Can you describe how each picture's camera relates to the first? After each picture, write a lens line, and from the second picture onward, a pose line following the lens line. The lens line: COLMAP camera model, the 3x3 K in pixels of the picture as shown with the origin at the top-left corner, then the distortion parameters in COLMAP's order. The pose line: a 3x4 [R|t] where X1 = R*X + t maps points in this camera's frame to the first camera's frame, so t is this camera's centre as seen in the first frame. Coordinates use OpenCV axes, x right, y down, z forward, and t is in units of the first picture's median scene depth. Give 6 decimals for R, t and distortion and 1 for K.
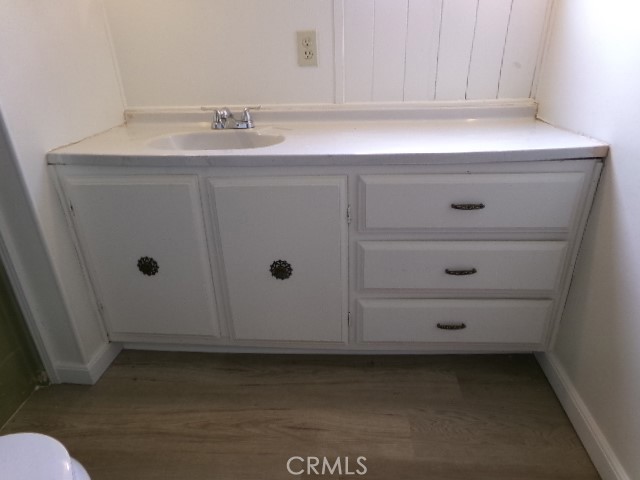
lens RADIAL K [[445.1, 0, 320.0], [0, 445.1, 240.0], [0, 0, 1]] dist [-0.100379, 0.148794]
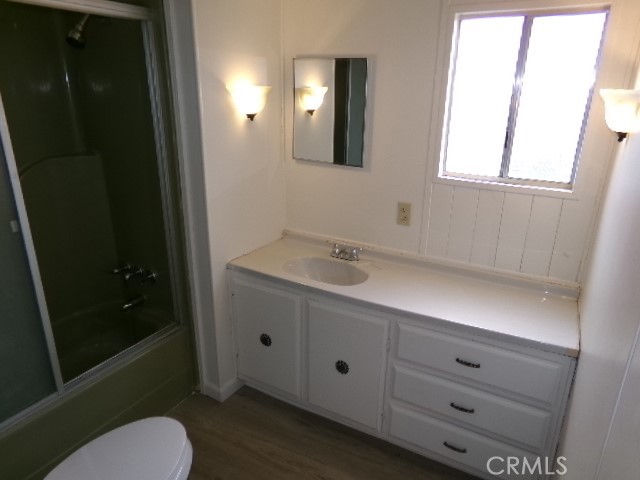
lens RADIAL K [[435.4, 0, 320.0], [0, 435.4, 240.0], [0, 0, 1]] dist [-0.053895, 0.063539]
pose [[0.900409, 0.179452, -0.396308, 0.333766], [-0.226603, 0.971086, -0.075123, -0.213361], [0.371369, 0.157446, 0.915039, -0.407070]]
